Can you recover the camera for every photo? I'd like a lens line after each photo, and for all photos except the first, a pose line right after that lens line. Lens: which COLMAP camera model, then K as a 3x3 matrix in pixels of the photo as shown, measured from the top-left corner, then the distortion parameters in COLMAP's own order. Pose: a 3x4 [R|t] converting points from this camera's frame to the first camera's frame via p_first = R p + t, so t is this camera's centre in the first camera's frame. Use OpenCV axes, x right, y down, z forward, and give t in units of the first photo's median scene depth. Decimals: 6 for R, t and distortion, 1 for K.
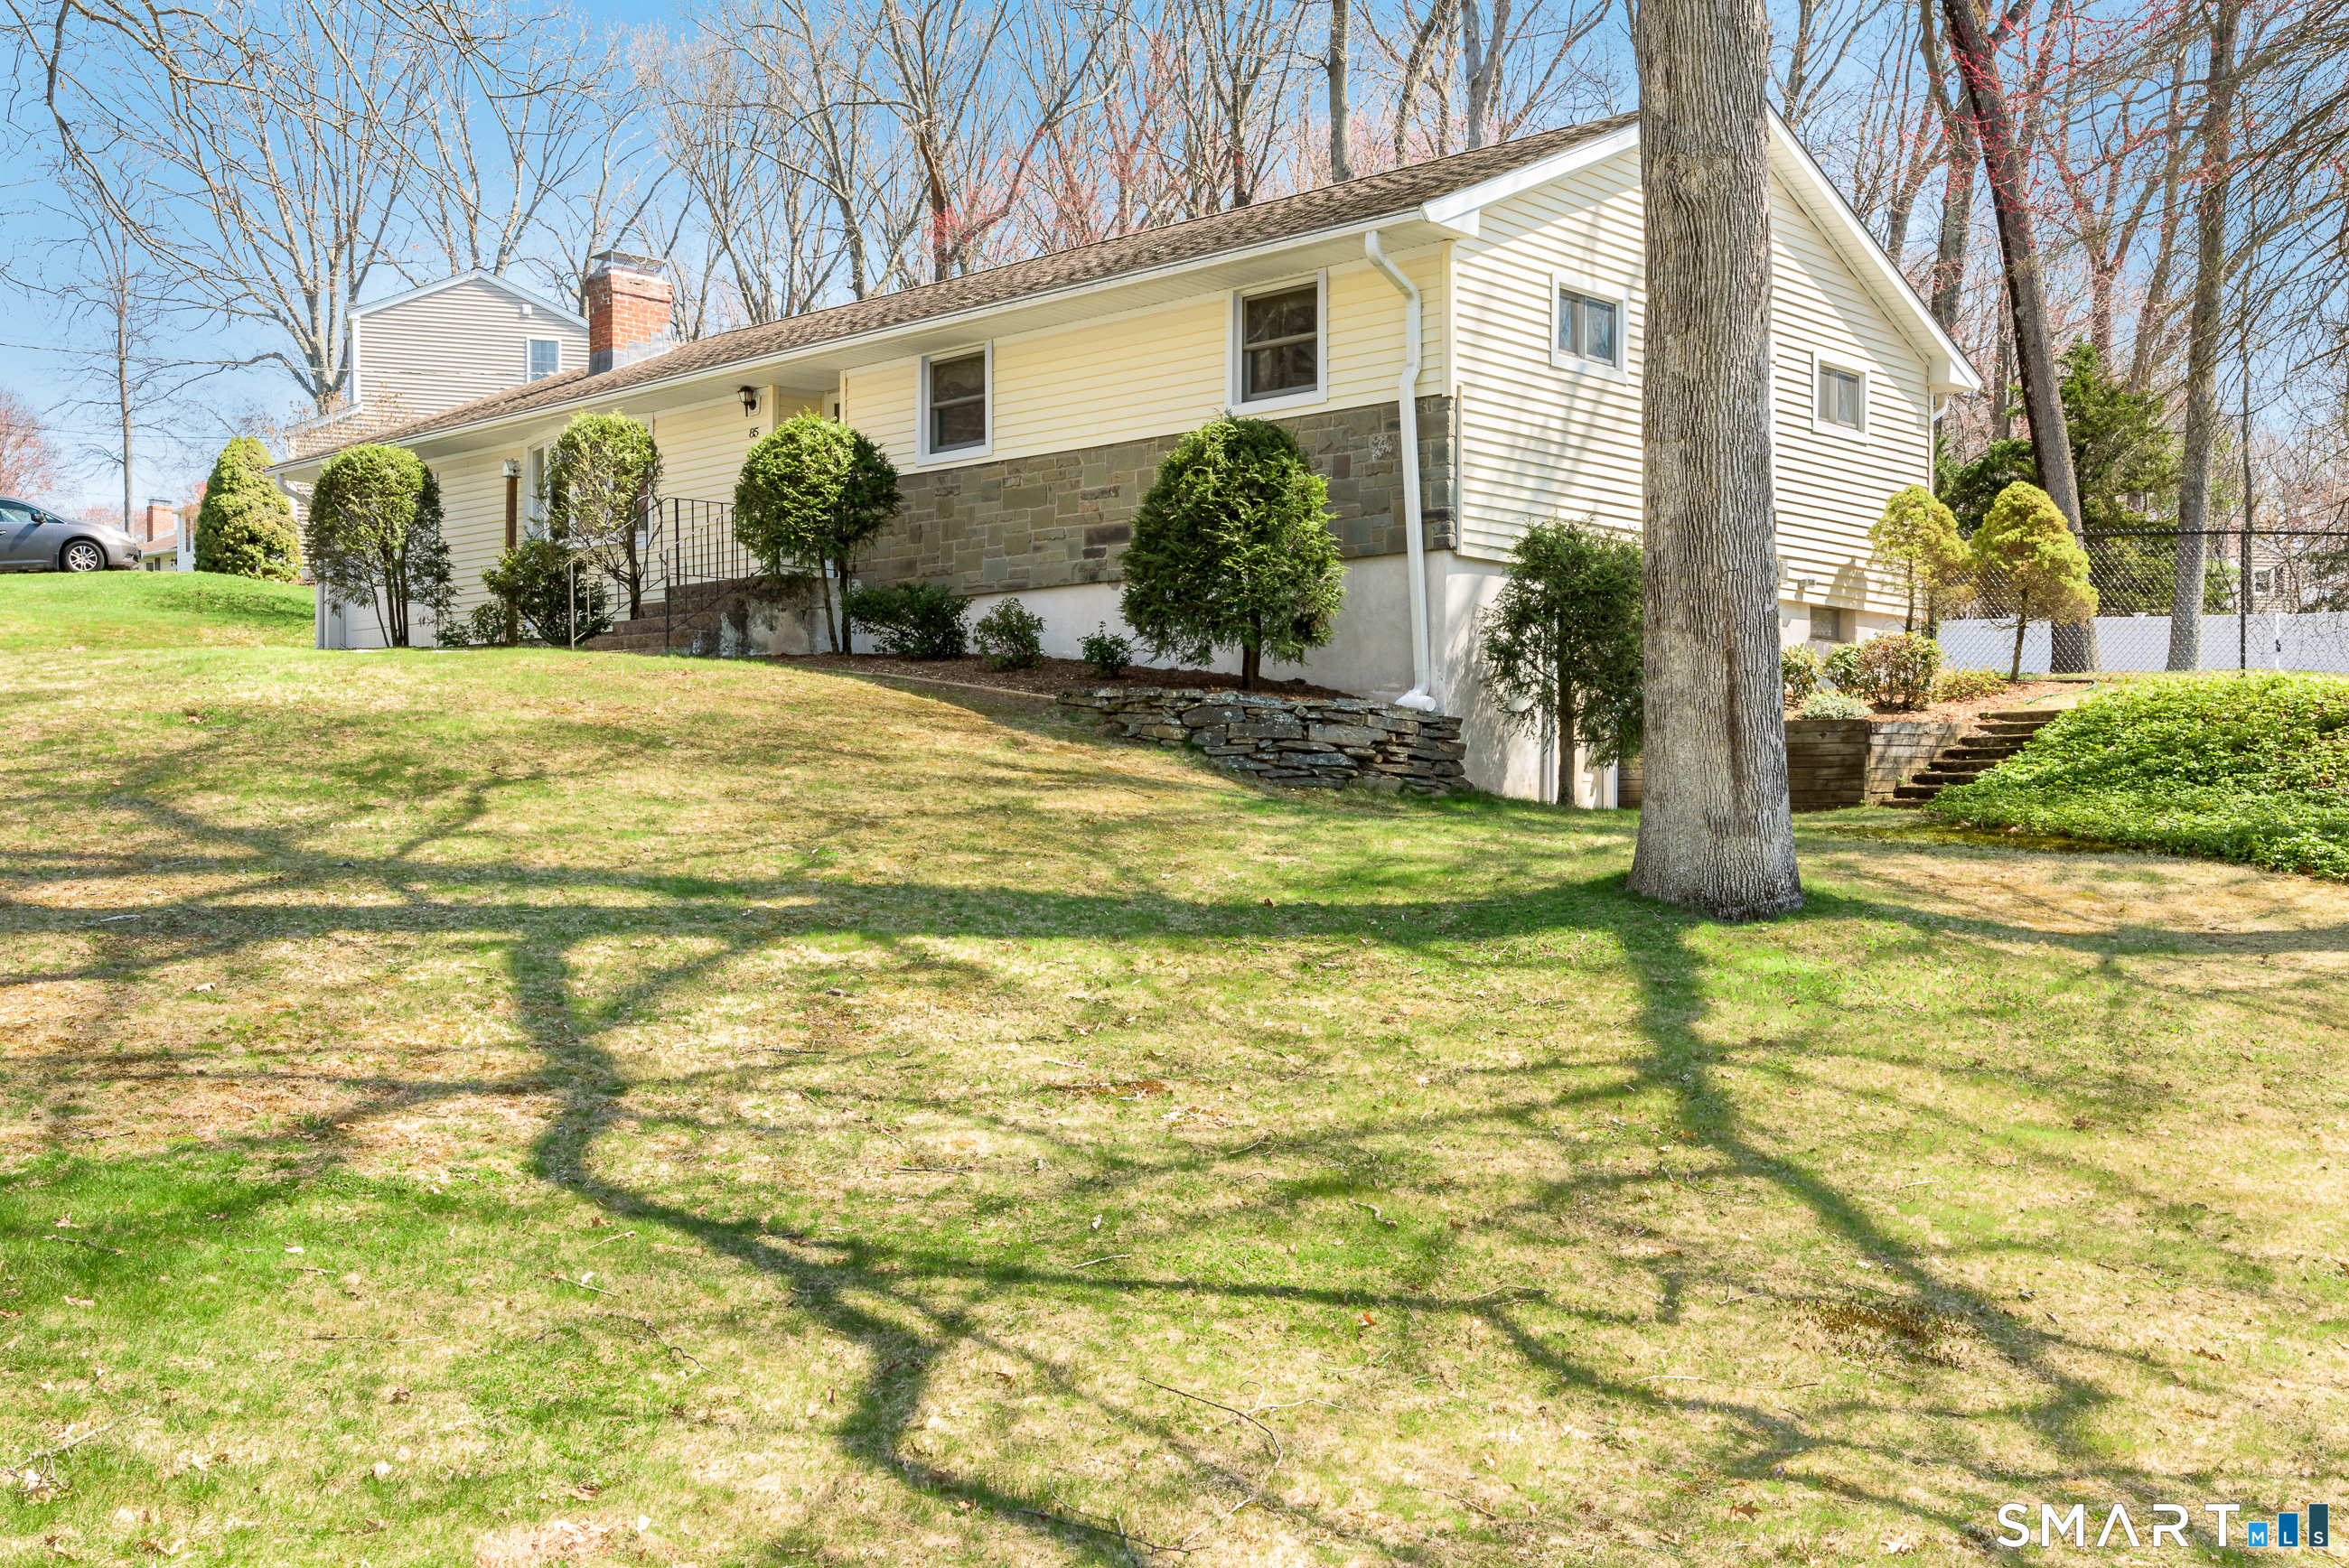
lens RADIAL K [[2366.6, 0, 1181.8], [0, 2366.6, 838.9], [0, 0, 1]] dist [0.020159, 0.008401]
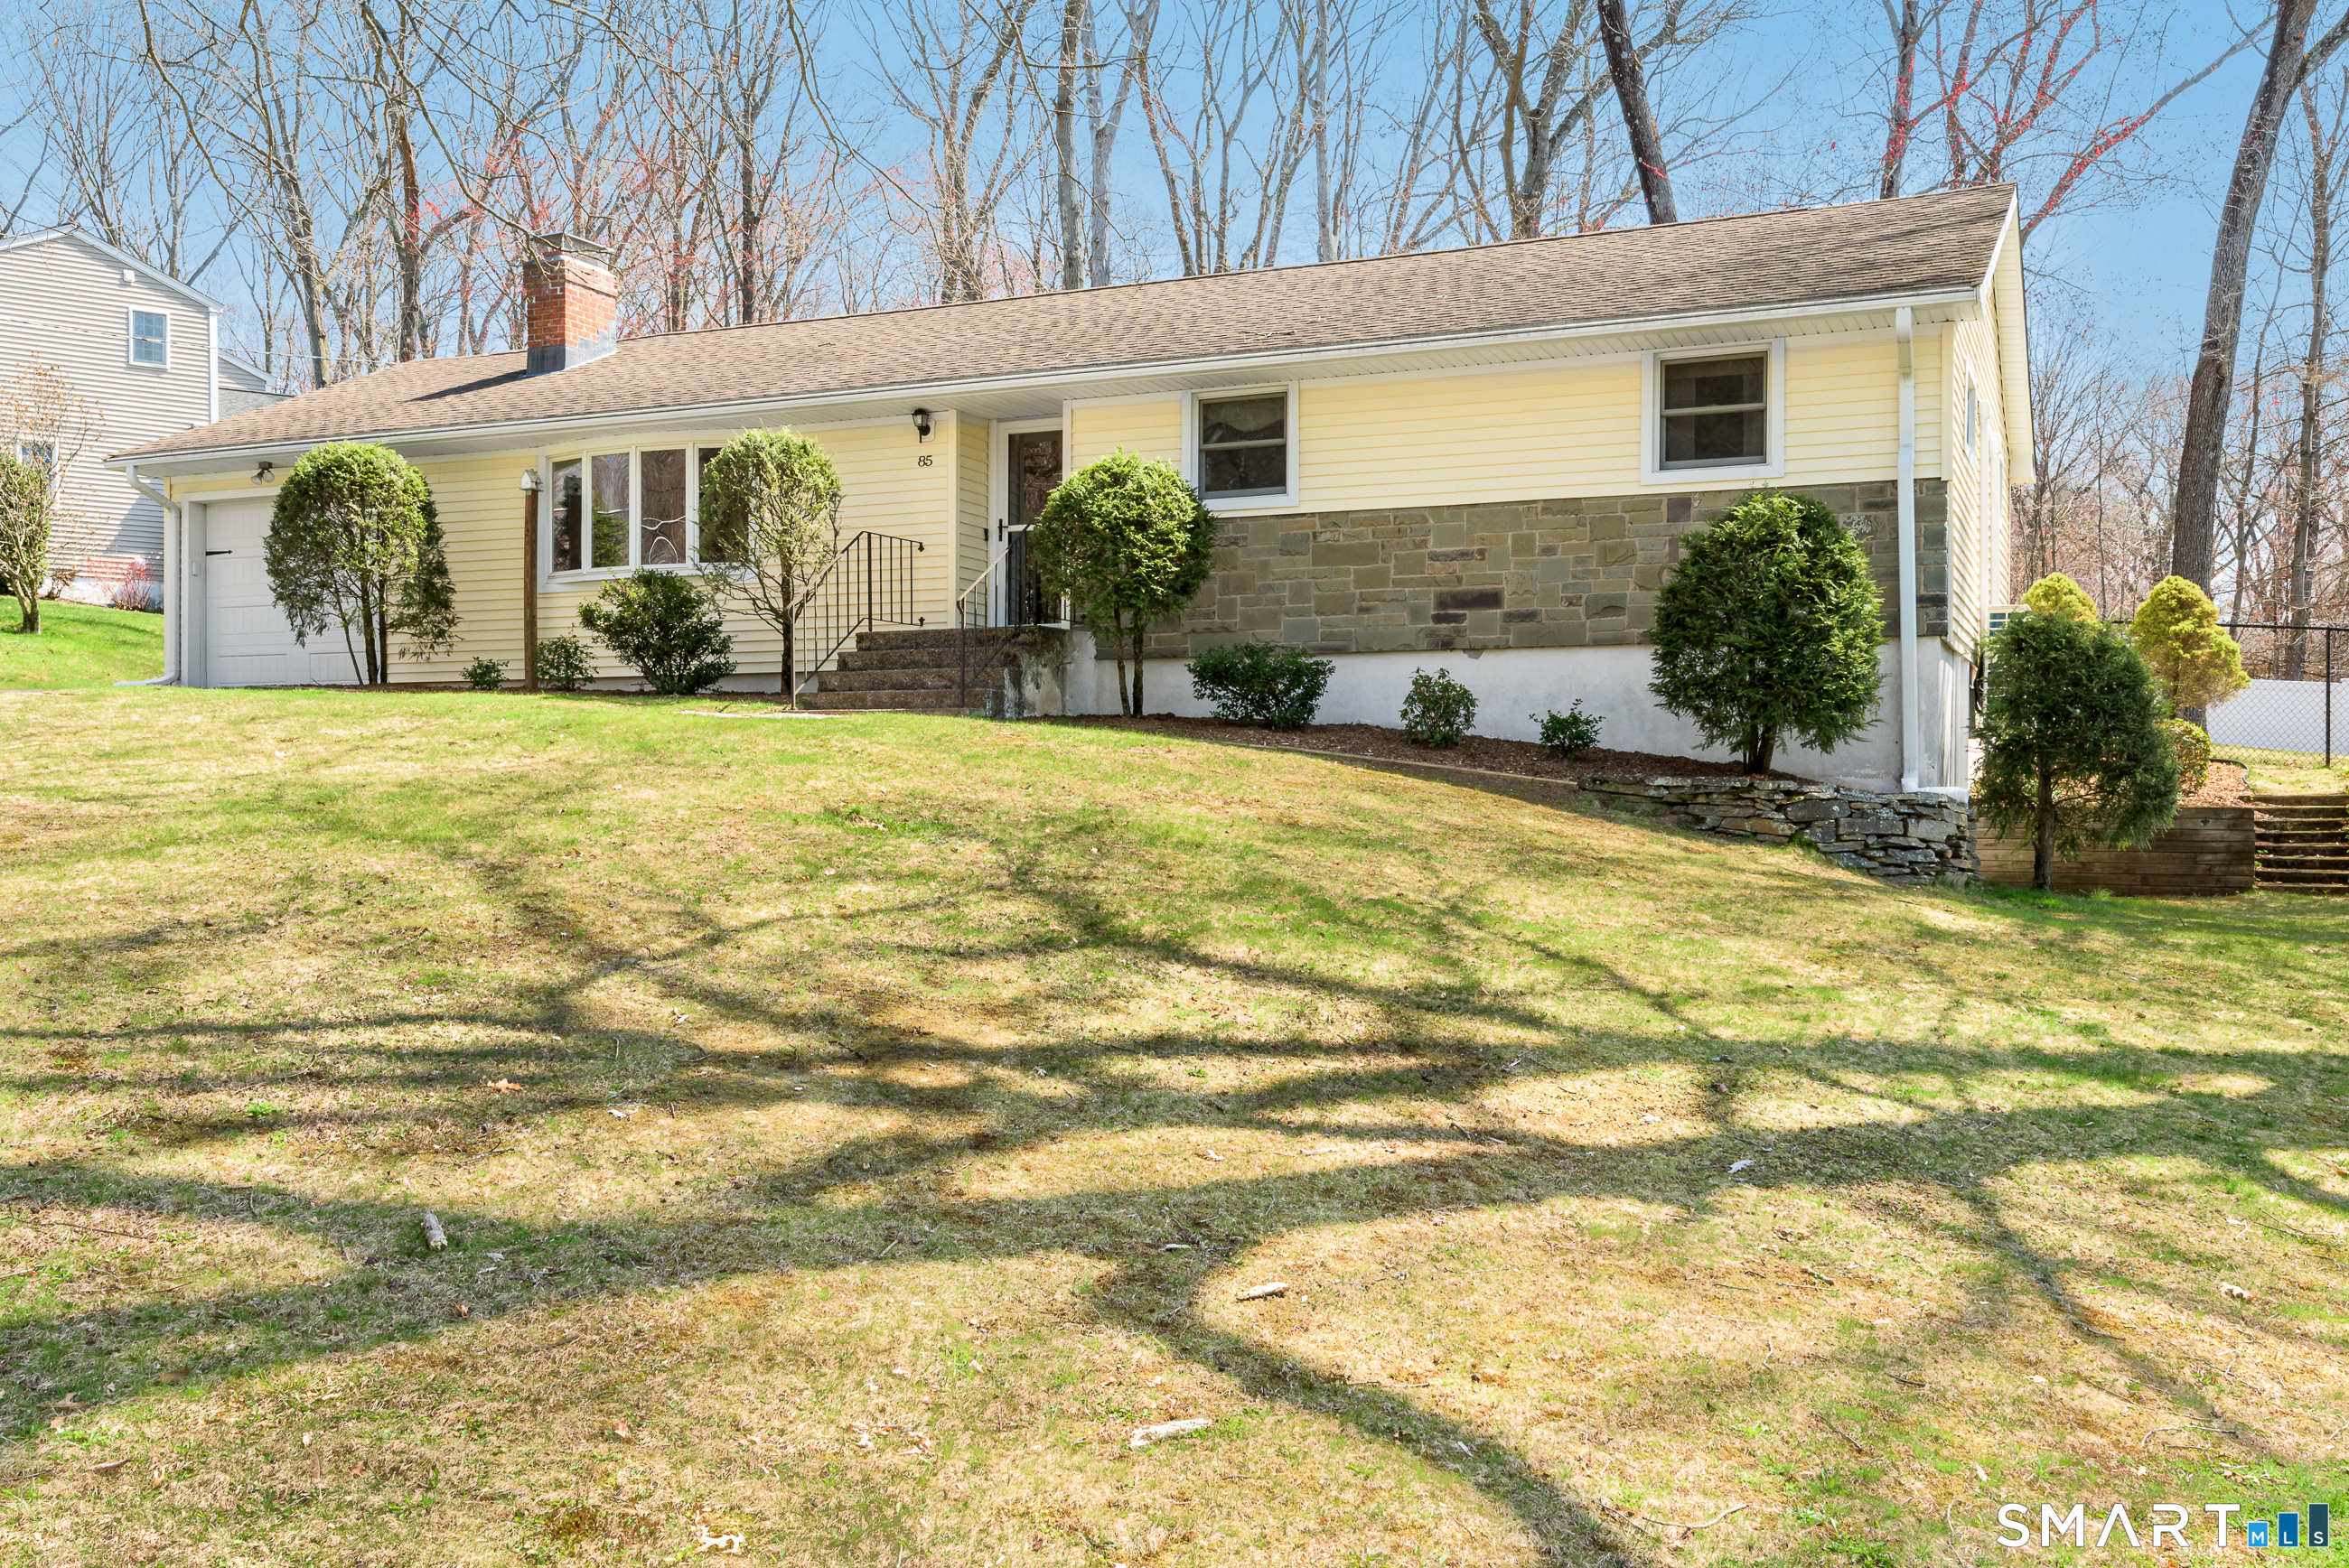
lens RADIAL K [[2196.4, 0, 1178.6], [0, 2196.4, 845.3], [0, 0, 1]] dist [0.027509, -0.005790]
pose [[0.940638, -0.003855, 0.339390, -0.373867], [0.002057, 0.999982, 0.005659, -0.030978], [-0.339405, -0.004625, 0.940629, 0.186698]]
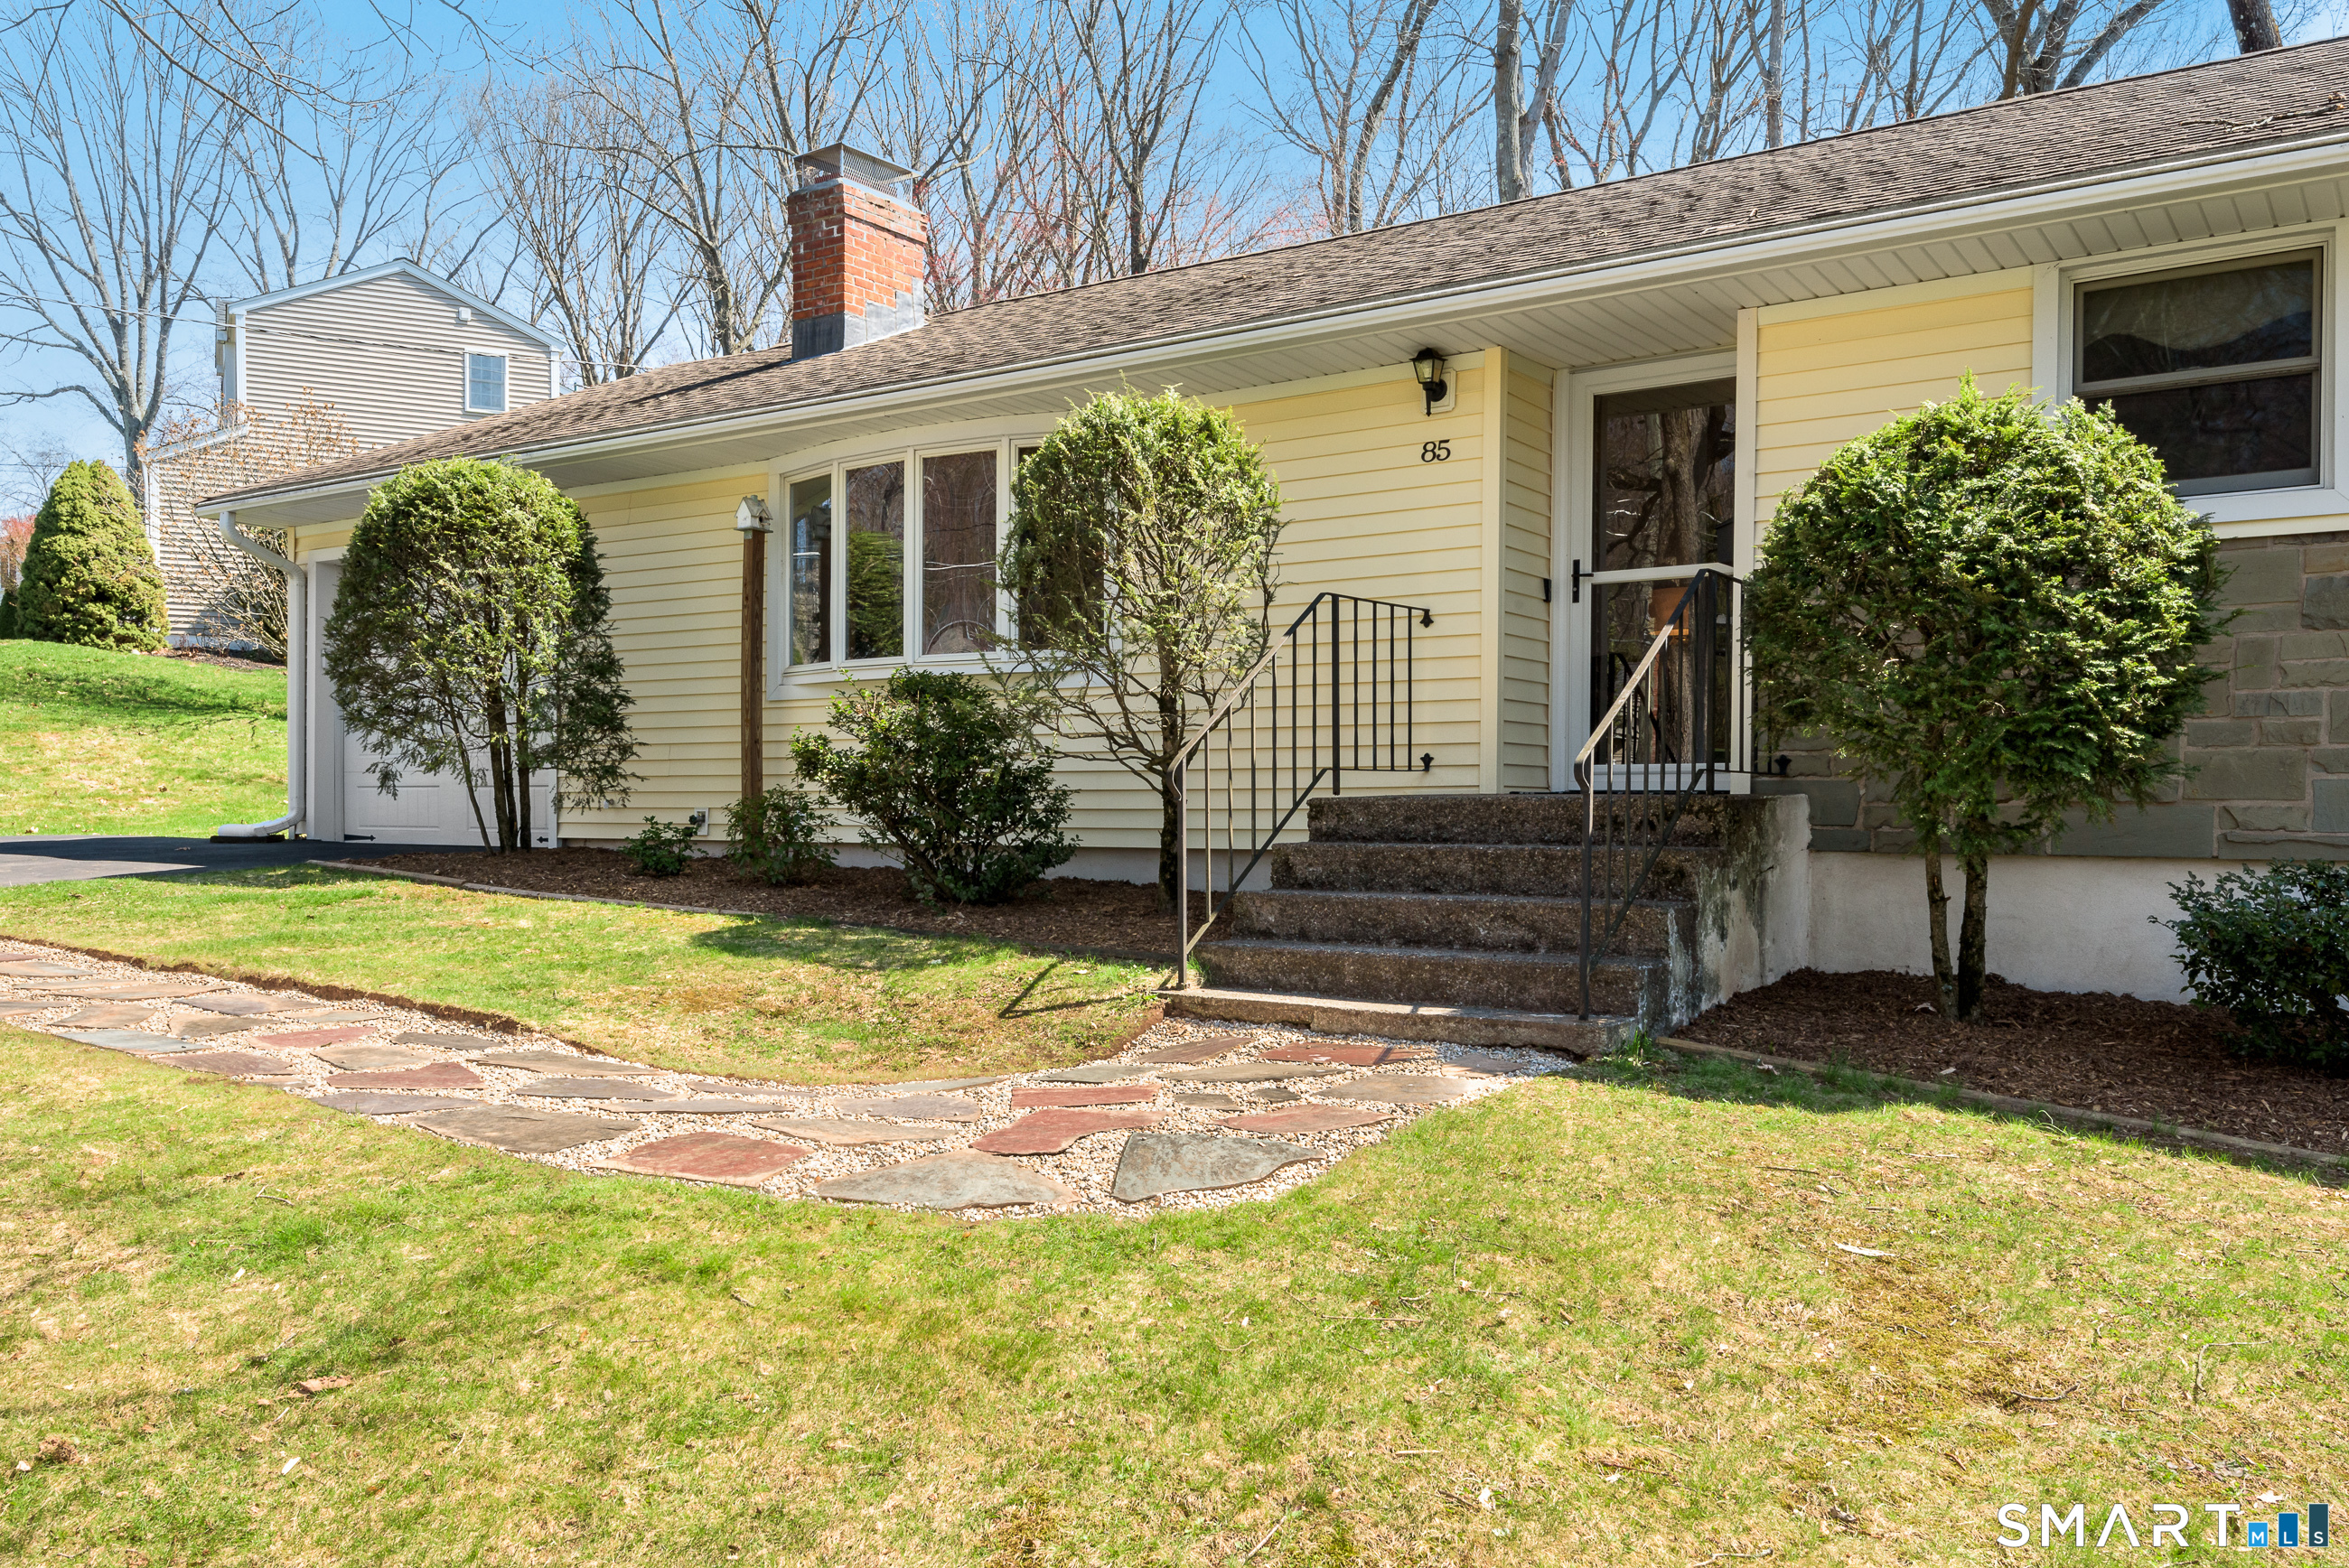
lens RADIAL K [[1896.7, 0, 1164.0], [0, 1896.7, 814.4], [0, 0, 1]] dist [0.016180, -0.004030]
pose [[0.986354, 0.000779, 0.164639, -0.294101], [0.000190, 0.999983, -0.005869, -0.099072], [-0.164640, 0.005820, 0.986336, 0.647408]]
